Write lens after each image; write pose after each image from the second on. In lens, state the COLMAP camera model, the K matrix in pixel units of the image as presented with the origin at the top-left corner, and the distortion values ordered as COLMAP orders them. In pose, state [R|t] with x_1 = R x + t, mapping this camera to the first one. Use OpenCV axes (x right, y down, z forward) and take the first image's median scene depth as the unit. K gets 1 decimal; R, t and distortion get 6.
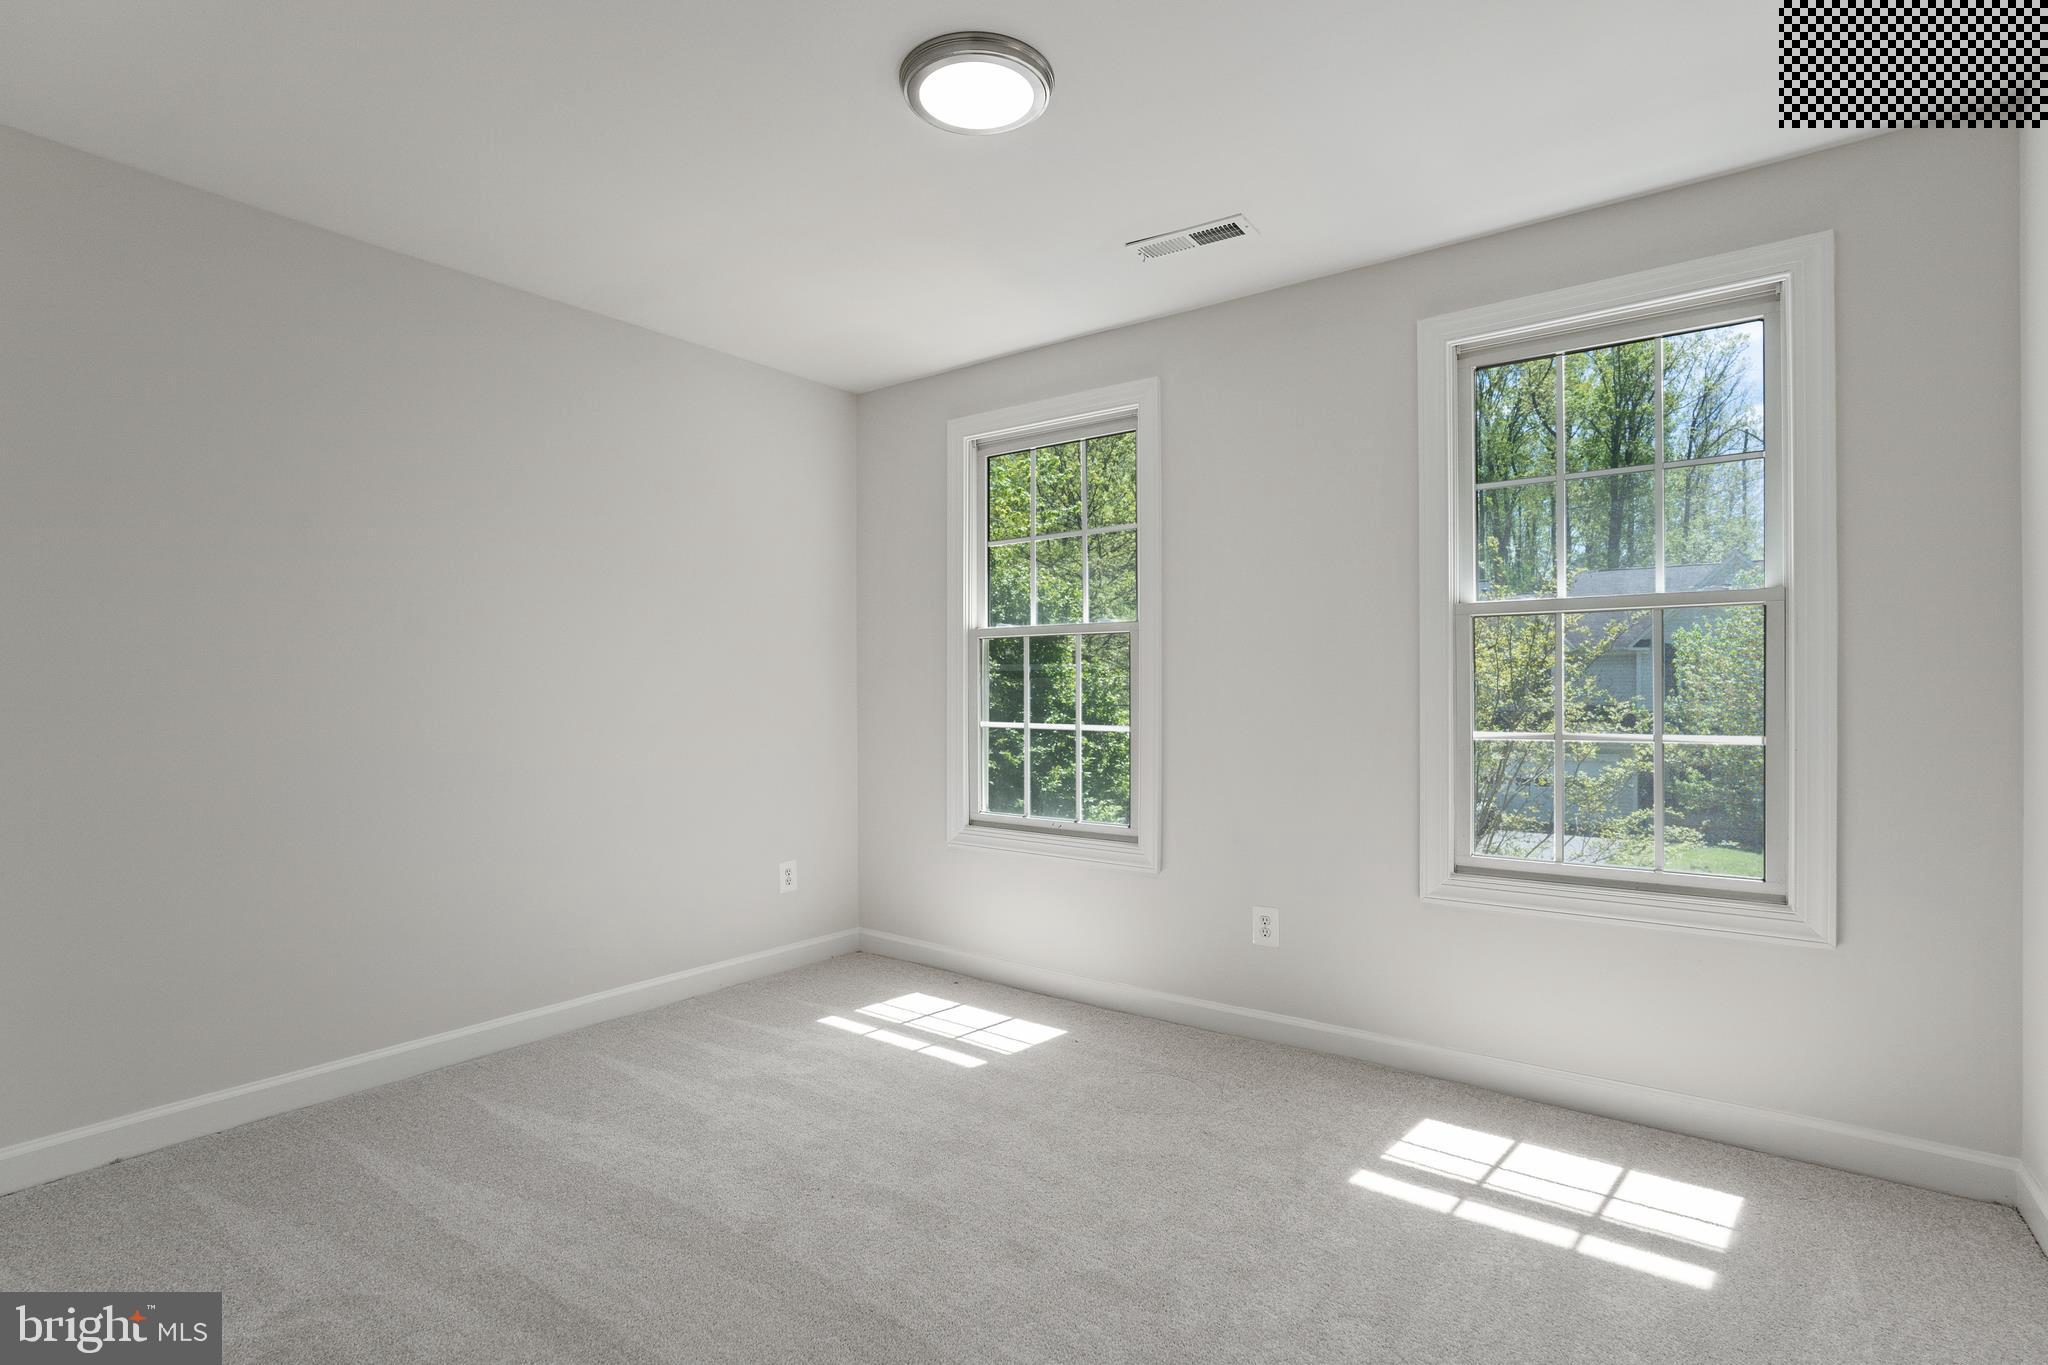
lens RADIAL K [[990.4, 0, 1021.5], [0, 990.4, 686.6], [0, 0, 1]] dist [-0.061991, 0.027728]
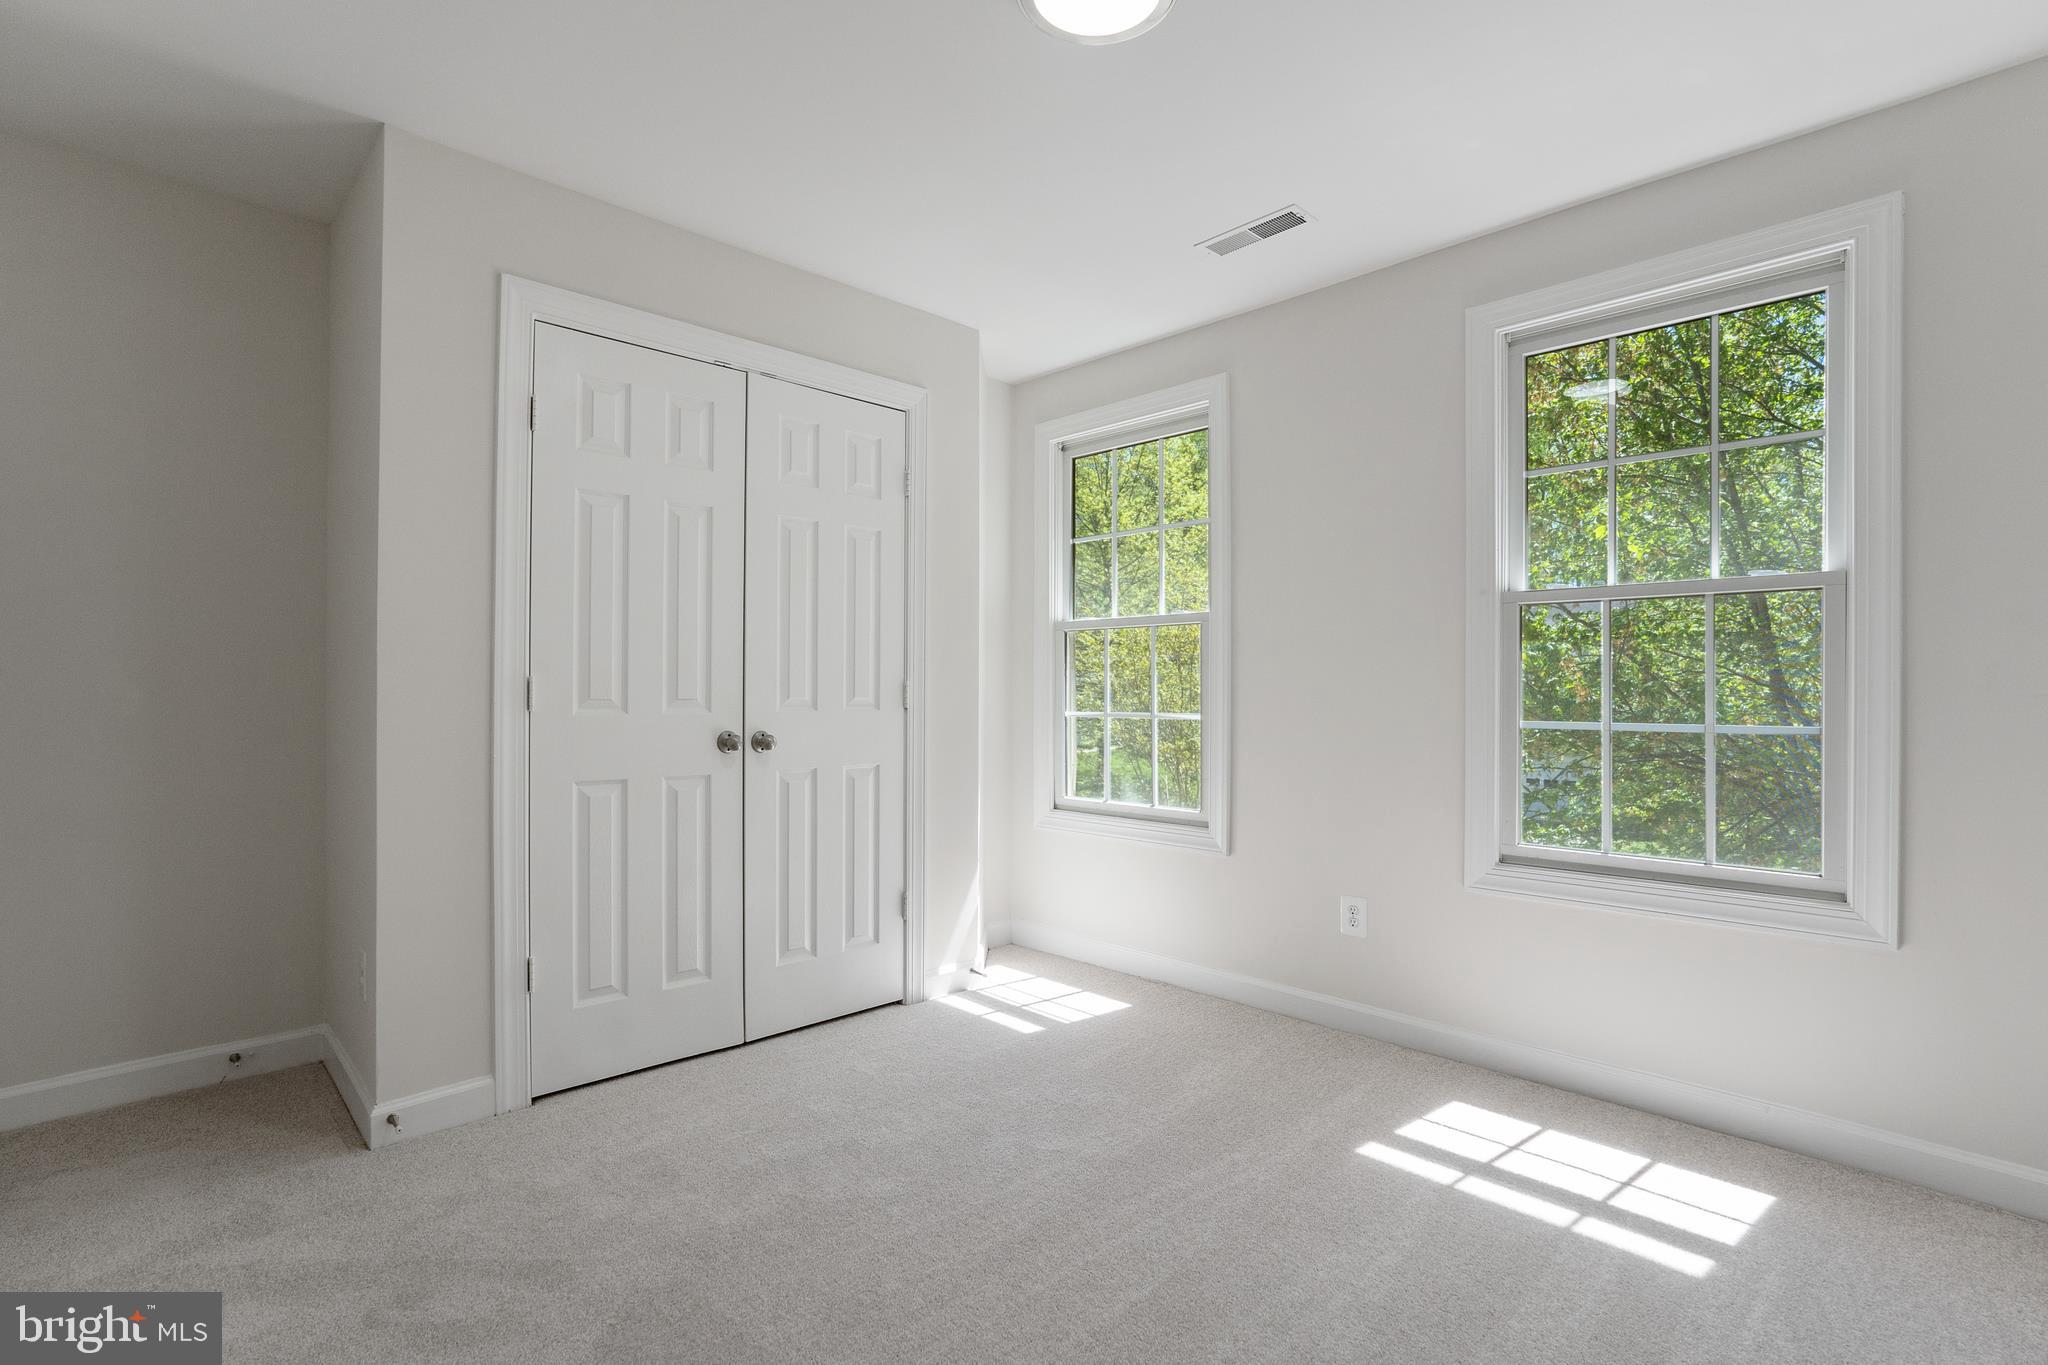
lens RADIAL K [[993.8, 0, 1021.3], [0, 993.8, 684.1], [0, 0, 1]] dist [-0.002356, 0.001235]
pose [[0.989238, -0.002665, -0.146291, 0.105738], [0.003691, 0.999970, 0.006742, -0.000512], [0.146268, -0.007210, 0.989219, -0.081716]]
